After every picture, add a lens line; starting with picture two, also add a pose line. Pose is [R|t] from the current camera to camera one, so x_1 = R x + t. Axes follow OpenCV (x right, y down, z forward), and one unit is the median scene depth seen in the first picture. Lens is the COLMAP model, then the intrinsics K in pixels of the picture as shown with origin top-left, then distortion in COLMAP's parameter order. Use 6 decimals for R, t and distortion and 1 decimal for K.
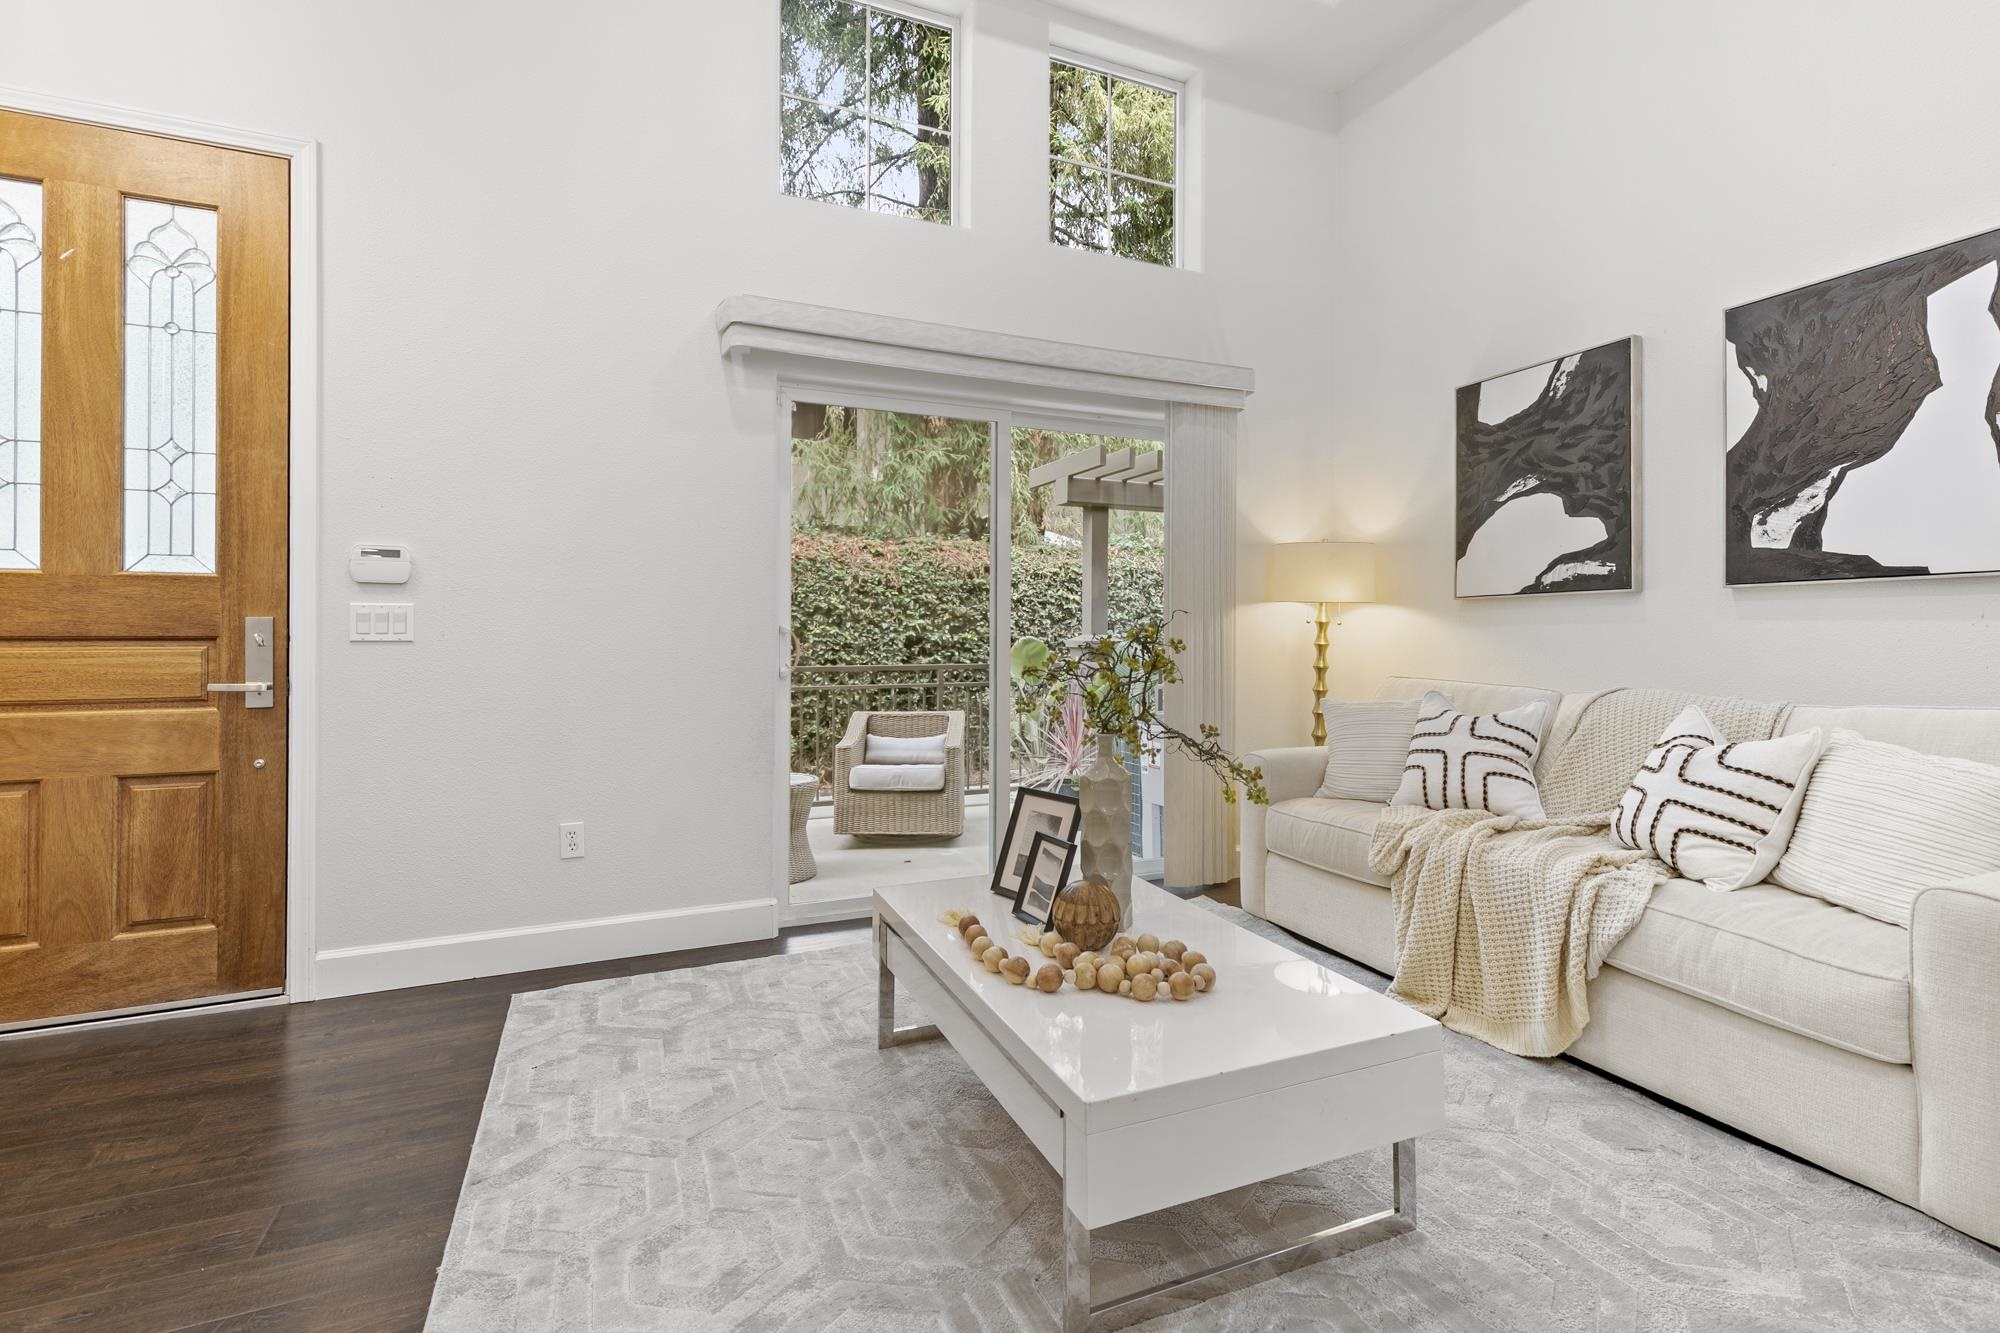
lens RADIAL K [[909.3, 0, 1006.6], [0, 909.3, 630.0], [0, 0, 1]] dist [0.010106, -0.003349]
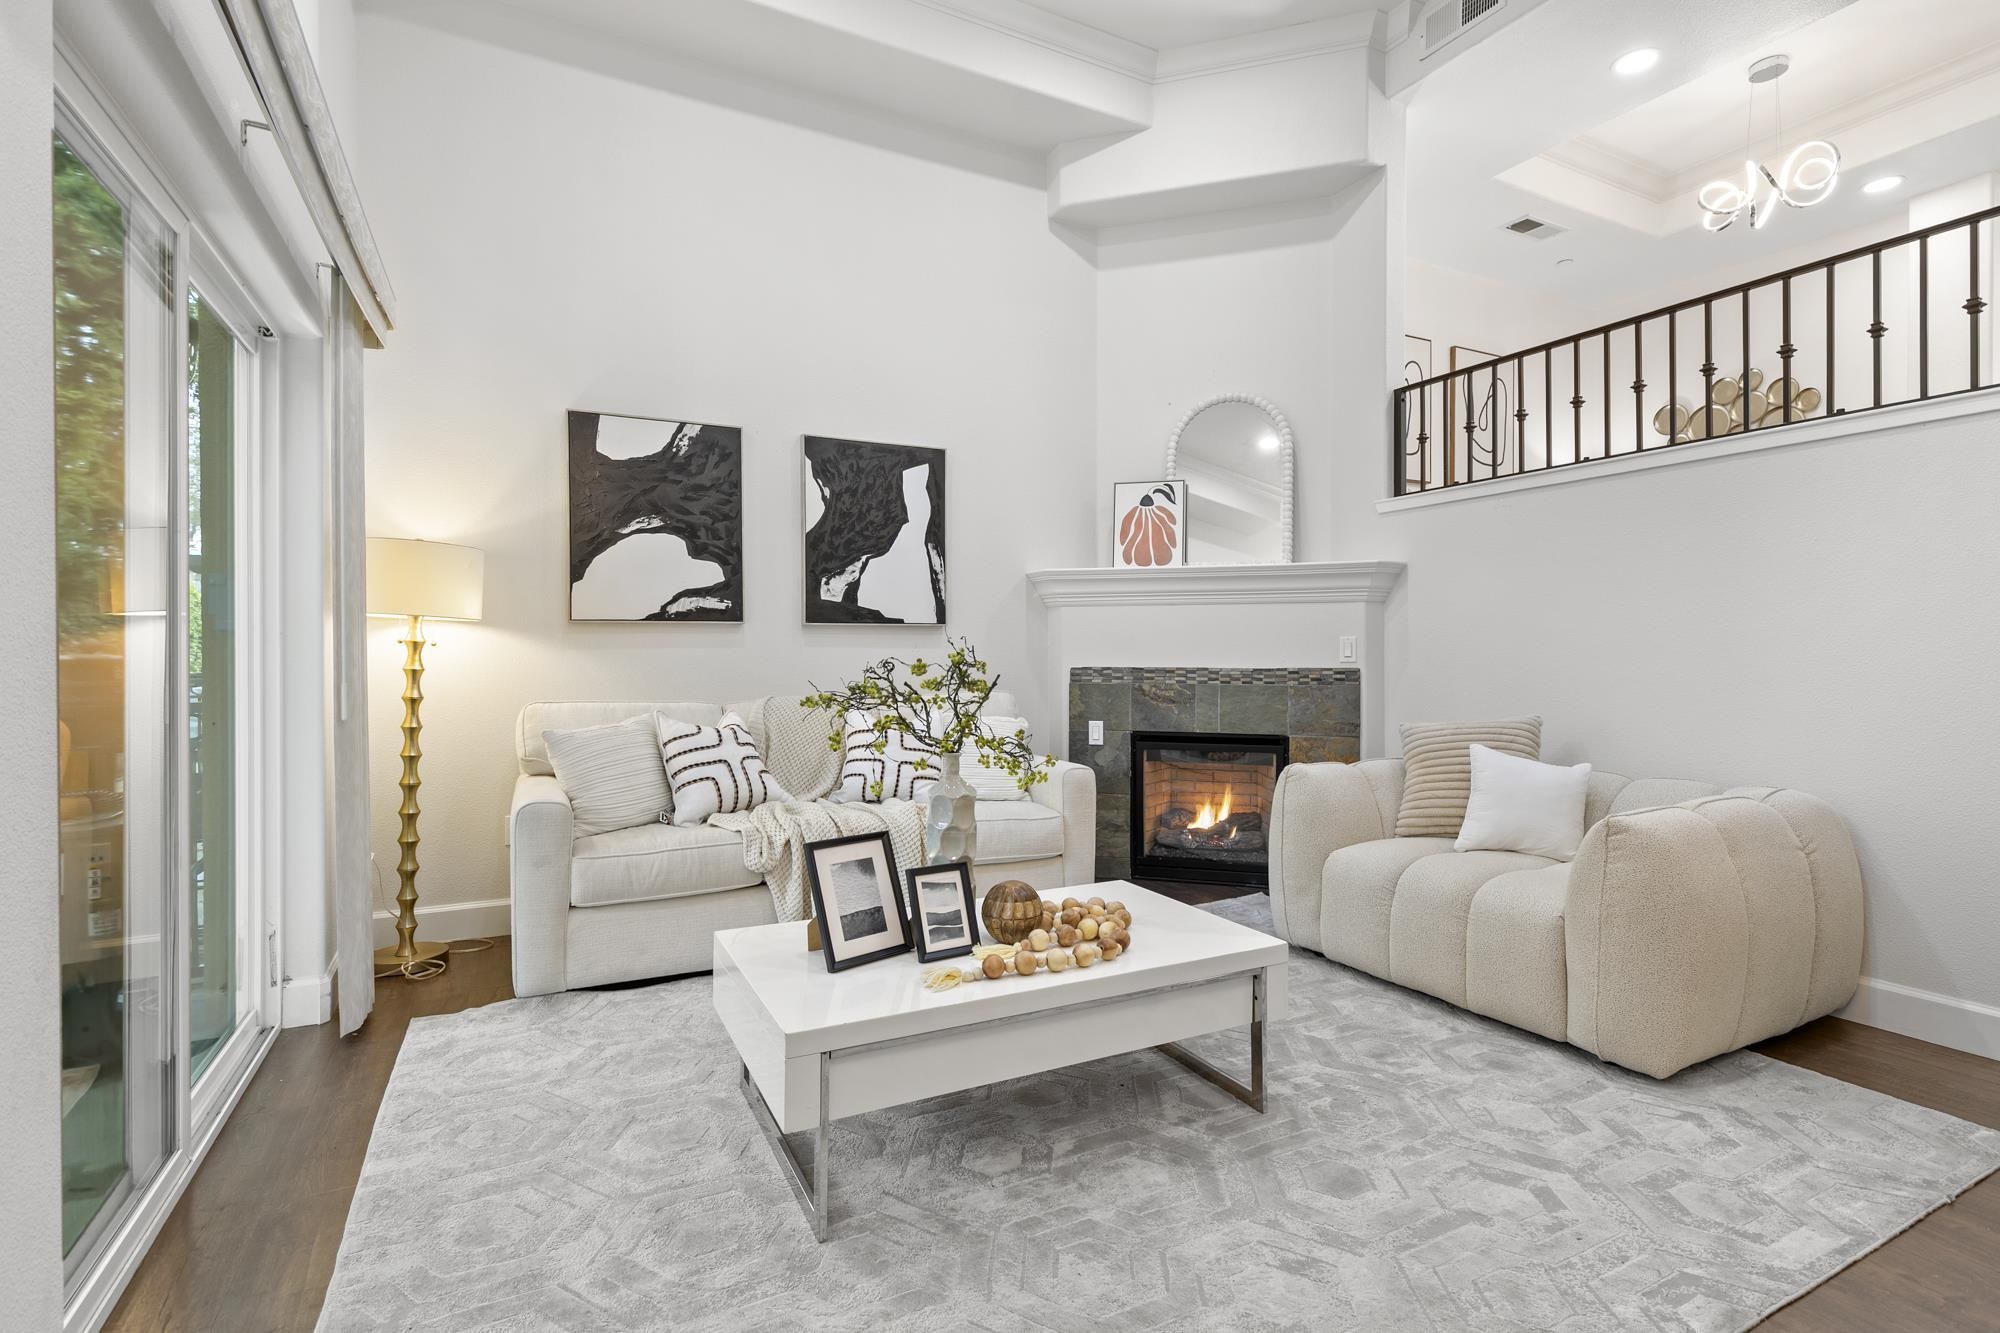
lens RADIAL K [[949.5, 0, 1000.0], [0, 949.5, 671.2], [0, 0, 1]] dist [0.001785, -0.001261]
pose [[-0.071365, -0.018901, 0.997271, -0.686498], [-0.004092, 0.999818, 0.018656, -0.000898], [-0.997442, -0.002749, -0.071429, 0.714024]]
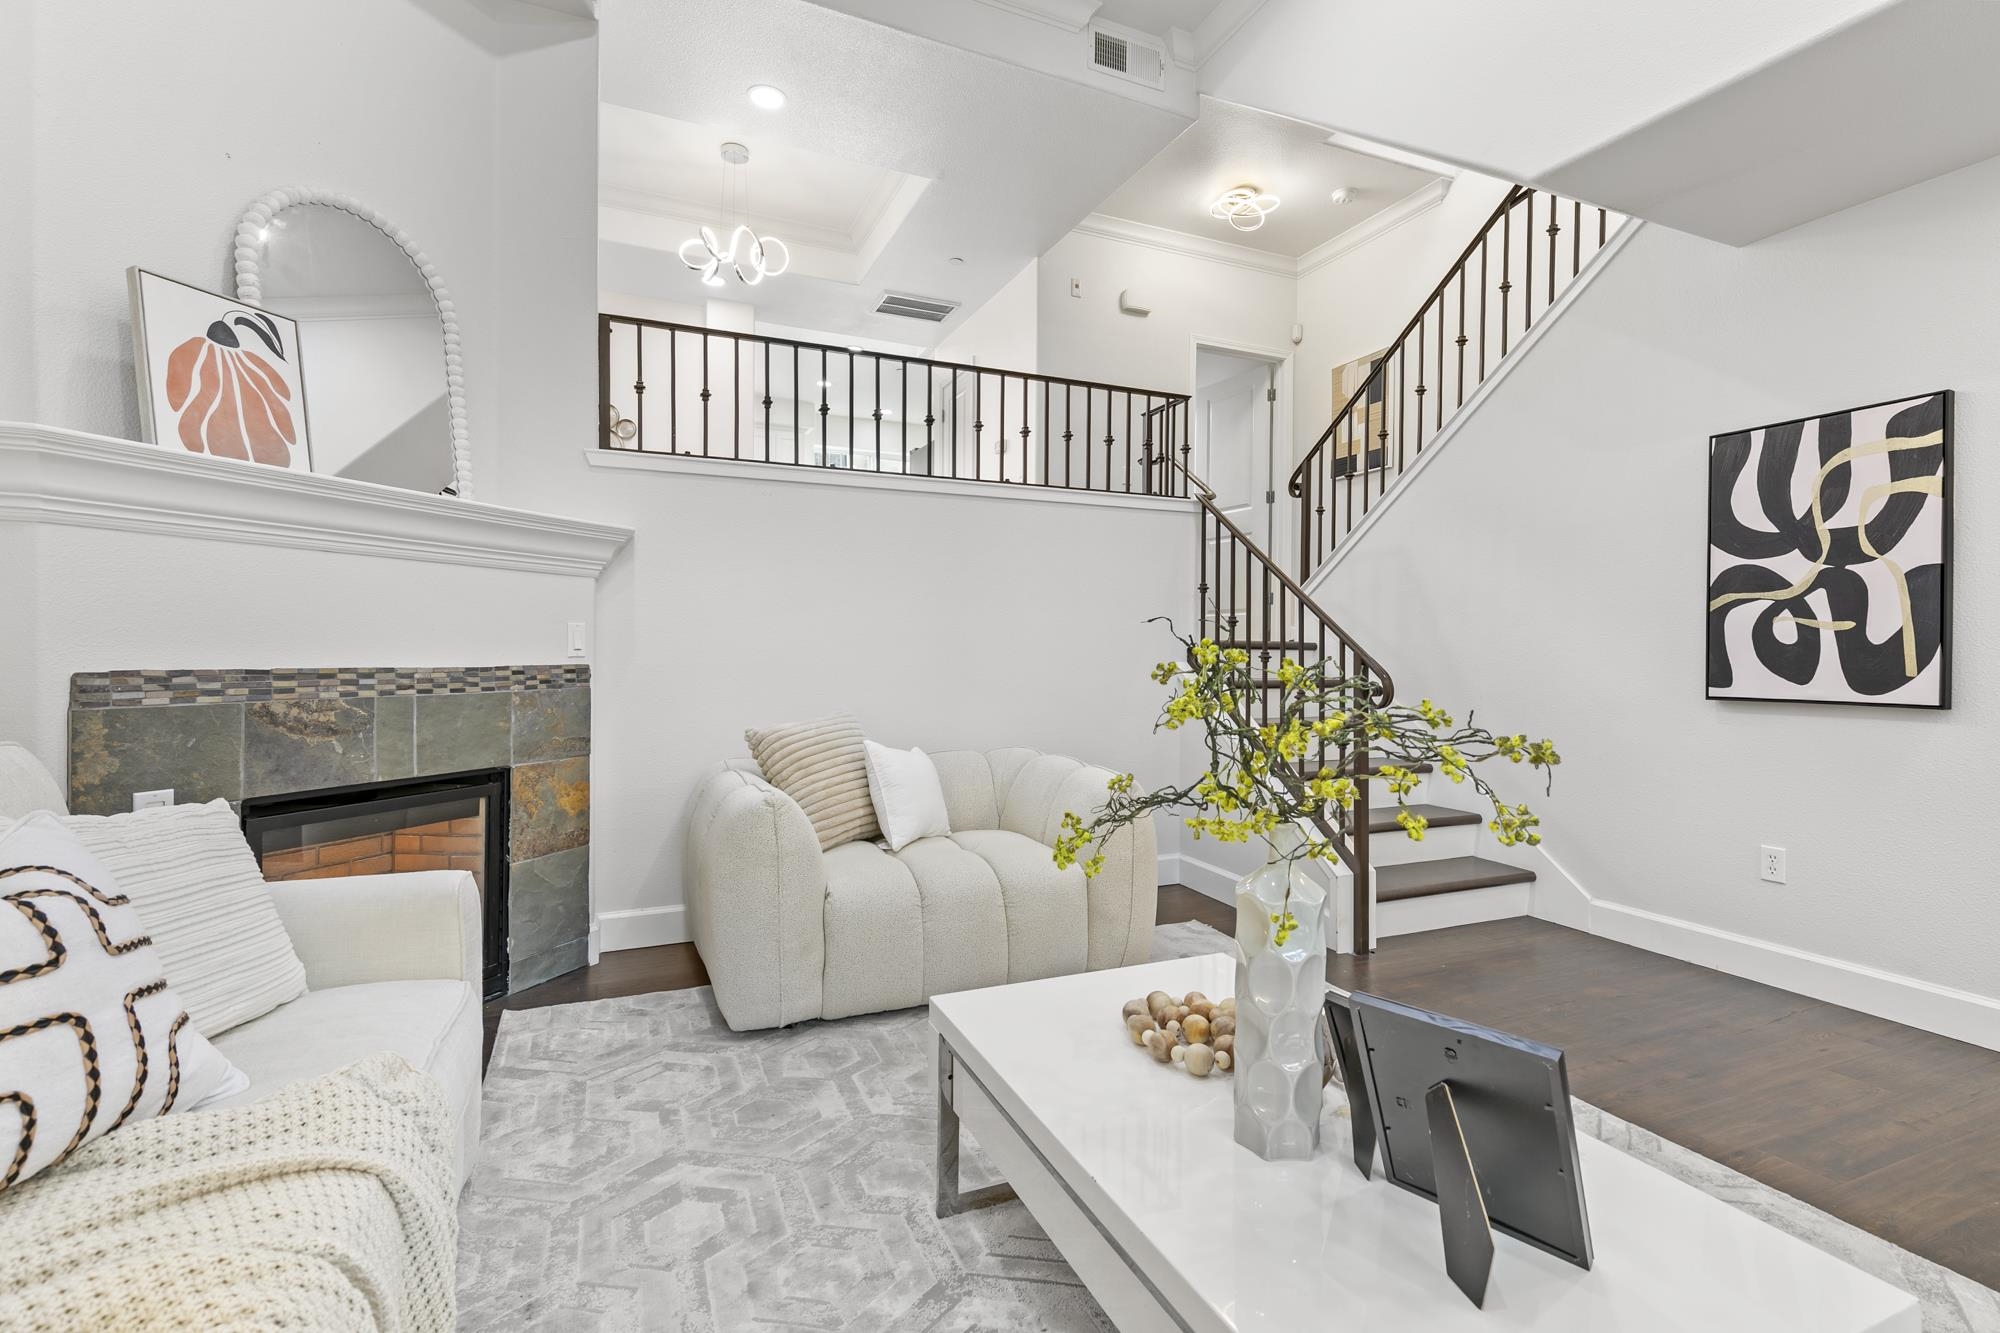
lens RADIAL K [[909.3, 0, 1010.2], [0, 909.3, 662.0], [0, 0, 1]] dist [0.010106, -0.003349]
pose [[-0.999879, -0.007082, -0.013827, 0.209867], [-0.007176, 0.999952, 0.006742, 0.005363], [0.013779, 0.006840, -0.999882, 1.113412]]
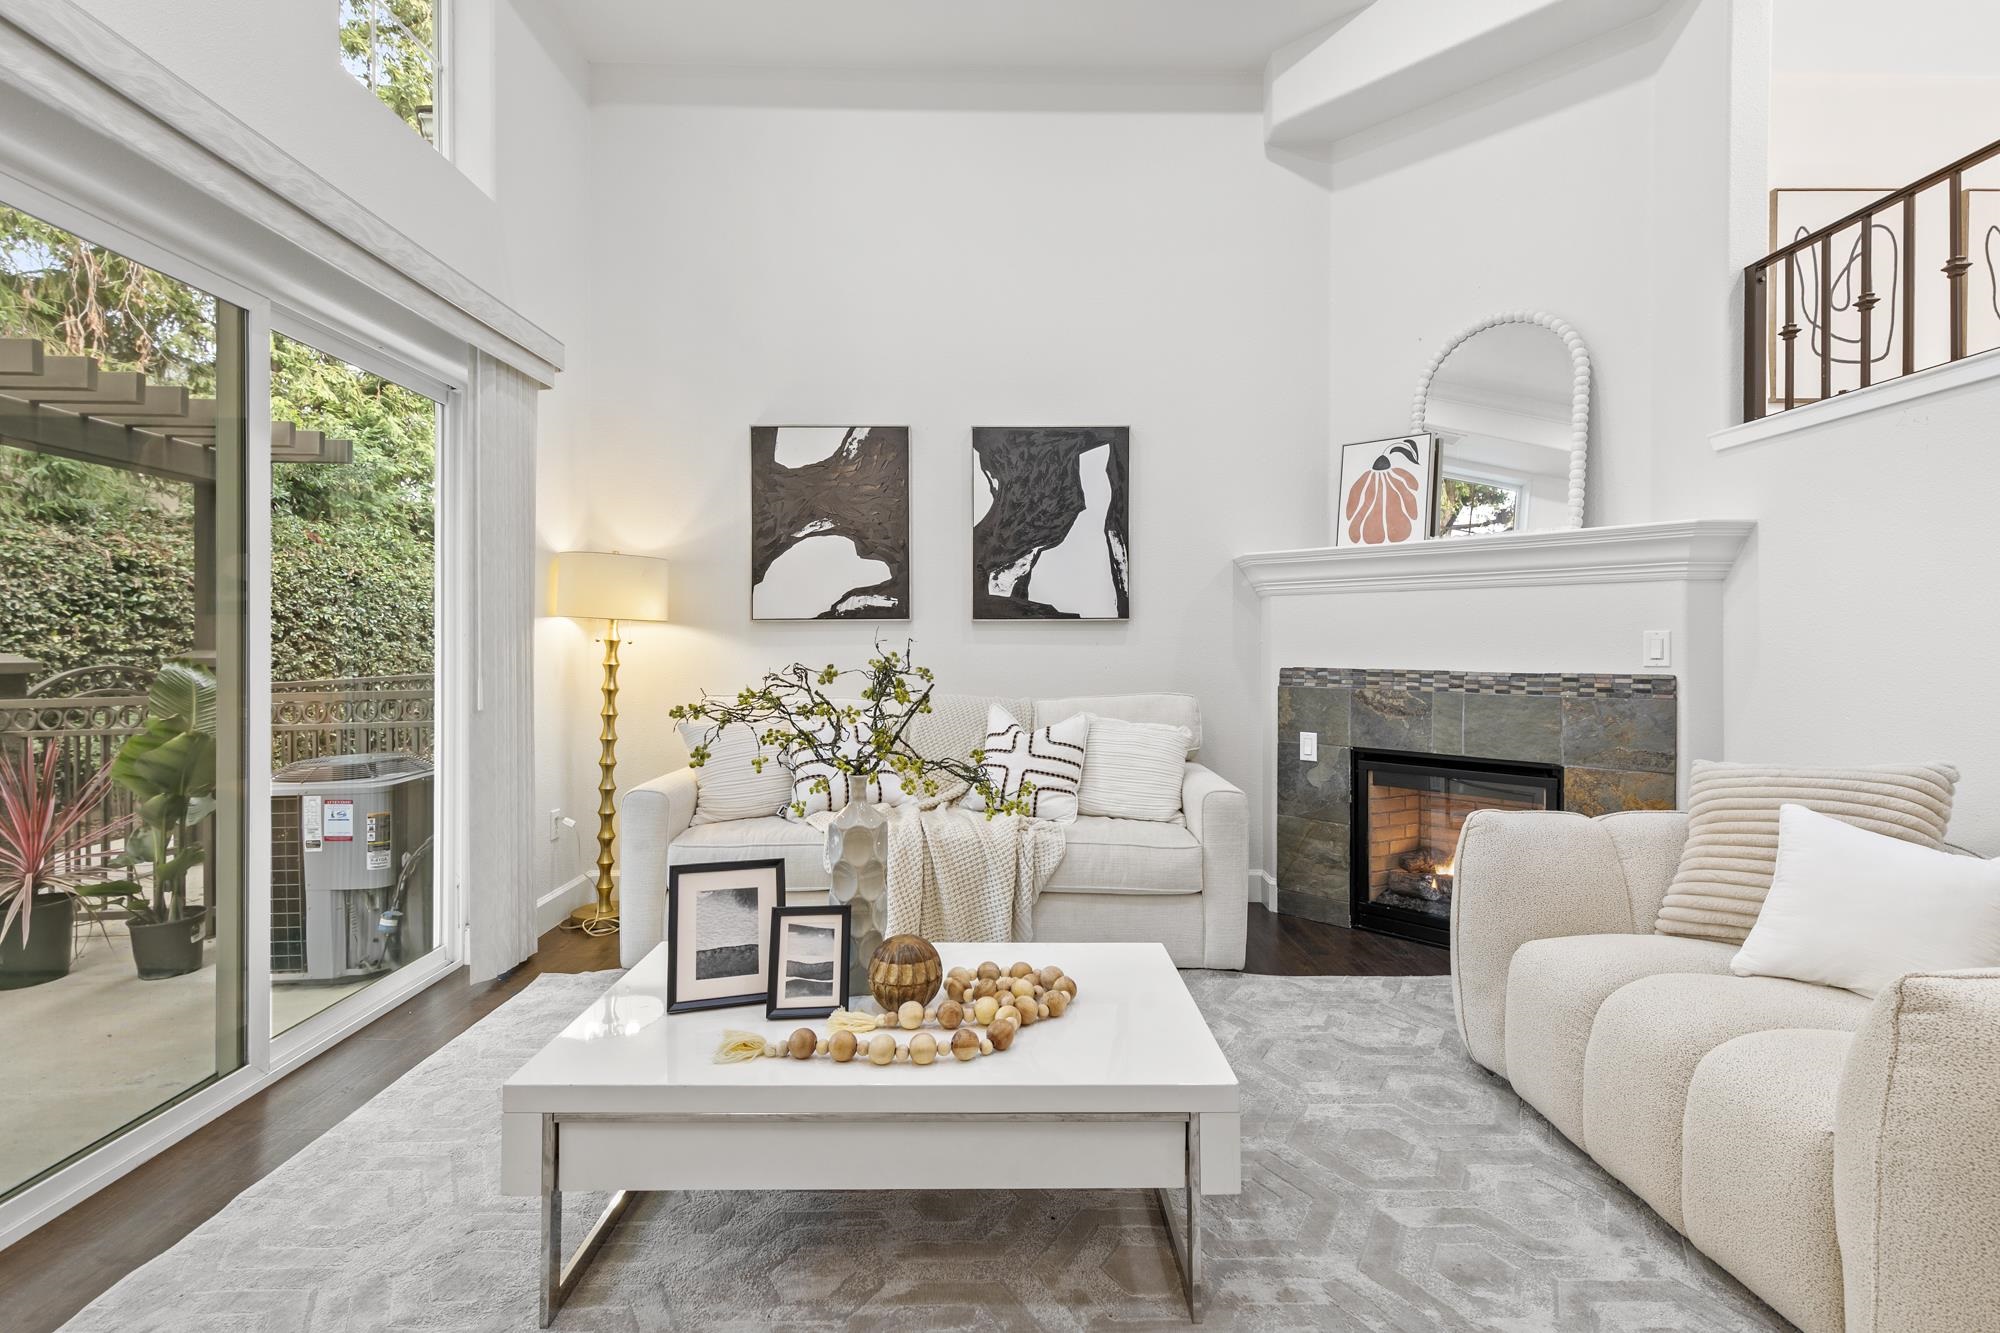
lens RADIAL K [[909.3, 0, 1000.2], [0, 909.3, 656.0], [0, 0, 1]] dist [0.010106, -0.003349]
pose [[0.385311, -0.013729, 0.922685, -0.464139], [-0.004666, 0.999848, 0.016826, -0.014011], [-0.922775, -0.010789, 0.385188, 0.366227]]
